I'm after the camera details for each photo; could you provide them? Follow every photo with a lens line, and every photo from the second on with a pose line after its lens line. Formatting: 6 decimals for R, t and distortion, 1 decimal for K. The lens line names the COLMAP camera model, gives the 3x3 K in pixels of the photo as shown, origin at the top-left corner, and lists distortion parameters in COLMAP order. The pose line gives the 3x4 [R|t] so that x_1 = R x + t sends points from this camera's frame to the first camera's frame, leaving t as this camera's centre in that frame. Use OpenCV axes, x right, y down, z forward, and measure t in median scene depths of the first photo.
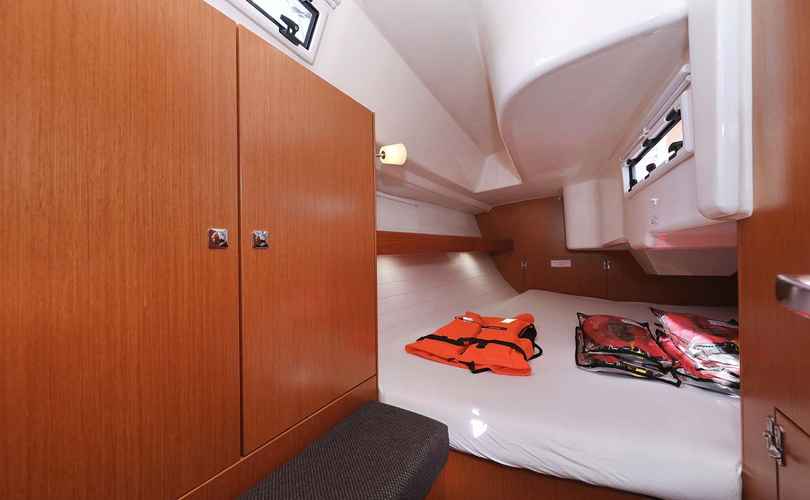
lens RADIAL K [[307.2, 0, 405.4], [0, 307.2, 246.5], [0, 0, 1]] dist [0.000061, -0.000054]
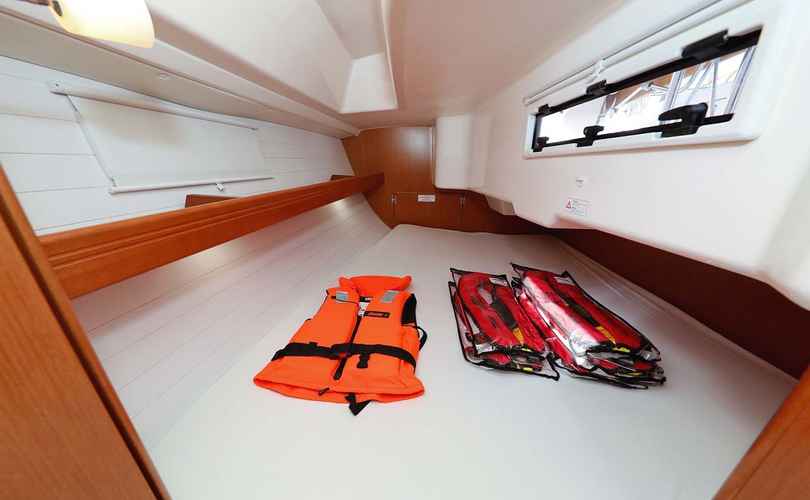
lens RADIAL K [[254.7, 0, 407.4], [0, 254.7, 258.4], [0, 0, 1]] dist [0.000232, 0.000047]
pose [[0.895887, -0.129796, 0.424899, 0.103100], [-0.042240, 0.927157, 0.372285, -0.152554], [-0.442269, -0.351473, 0.825145, 0.485588]]
